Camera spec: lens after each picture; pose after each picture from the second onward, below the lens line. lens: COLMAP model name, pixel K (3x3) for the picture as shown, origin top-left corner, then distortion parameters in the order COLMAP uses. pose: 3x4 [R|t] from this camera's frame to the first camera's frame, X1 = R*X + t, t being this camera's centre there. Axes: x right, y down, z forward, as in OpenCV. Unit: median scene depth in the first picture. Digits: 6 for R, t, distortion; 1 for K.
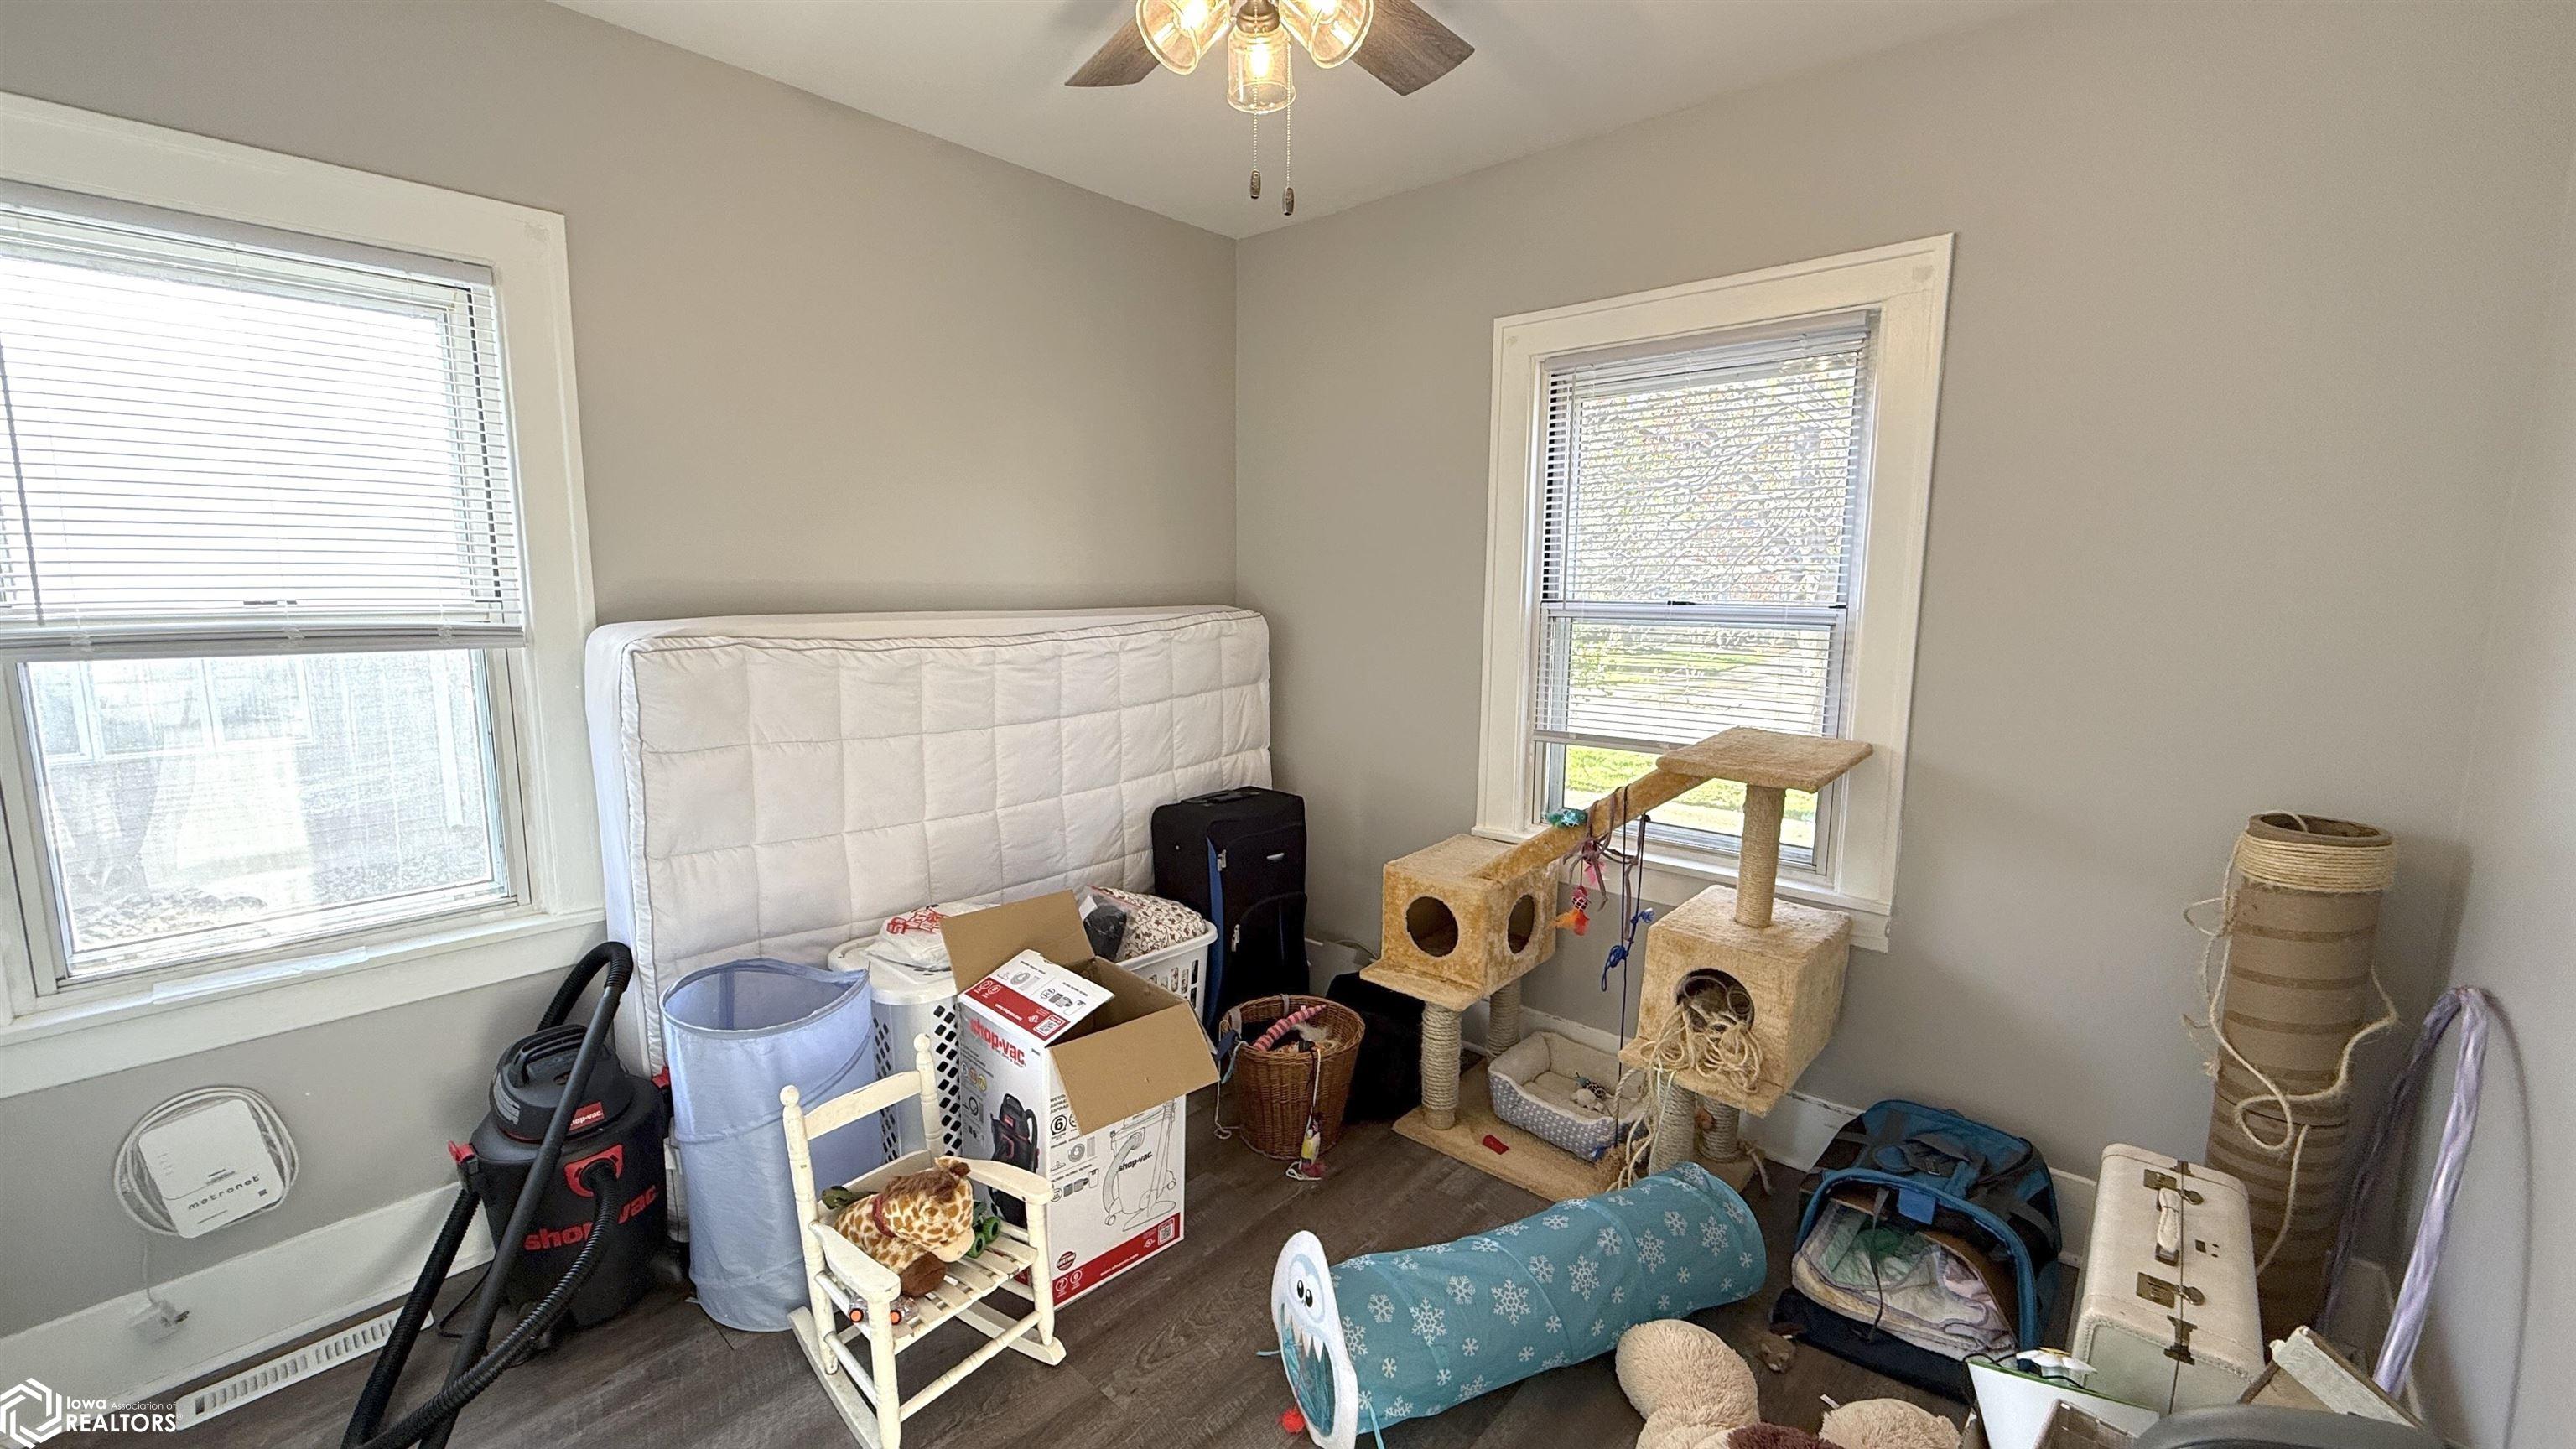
lens RADIAL K [[1027.2, 0, 1281.4], [0, 1027.2, 721.9], [0, 0, 1]] dist [0.001320, -0.000544]
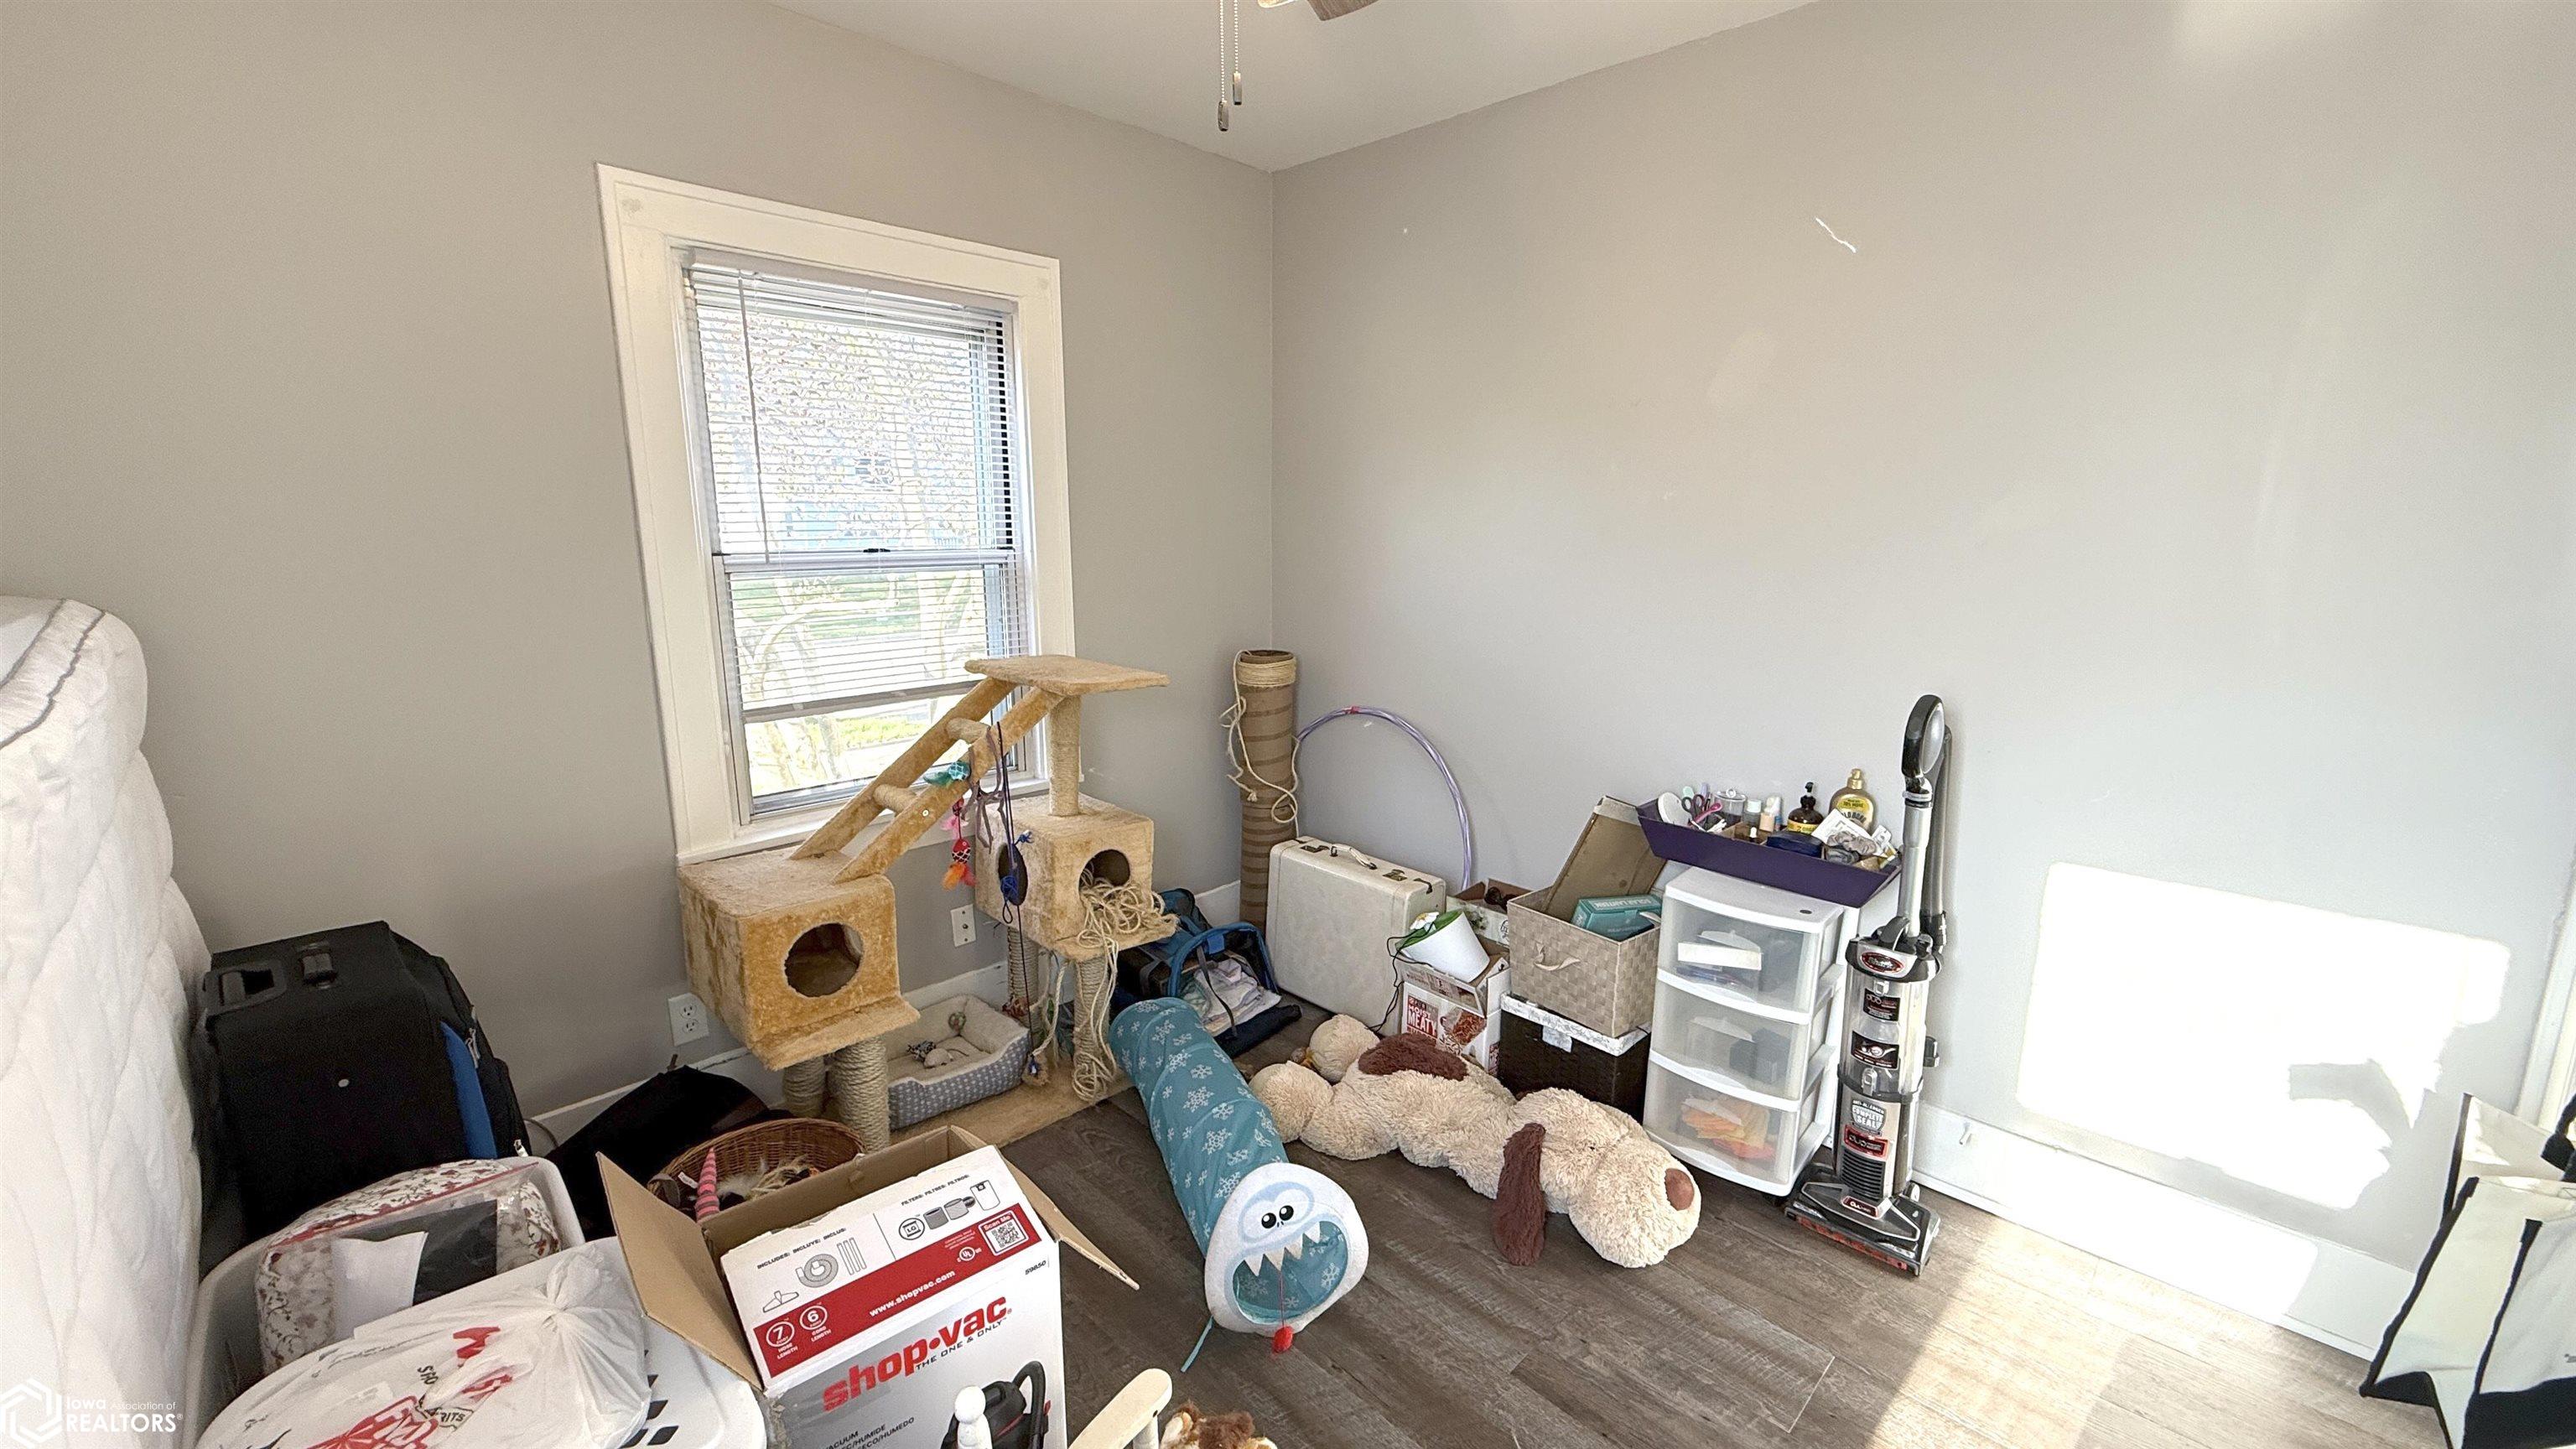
lens RADIAL K [[1027.2, 0, 1286.9], [0, 1027.2, 716.6], [0, 0, 1]] dist [0.001320, -0.000544]
pose [[0.048296, -0.187923, 0.980996, -0.723220], [0.140277, 0.973684, 0.179616, -0.099490], [-0.988934, 0.128937, 0.073386, 0.678670]]
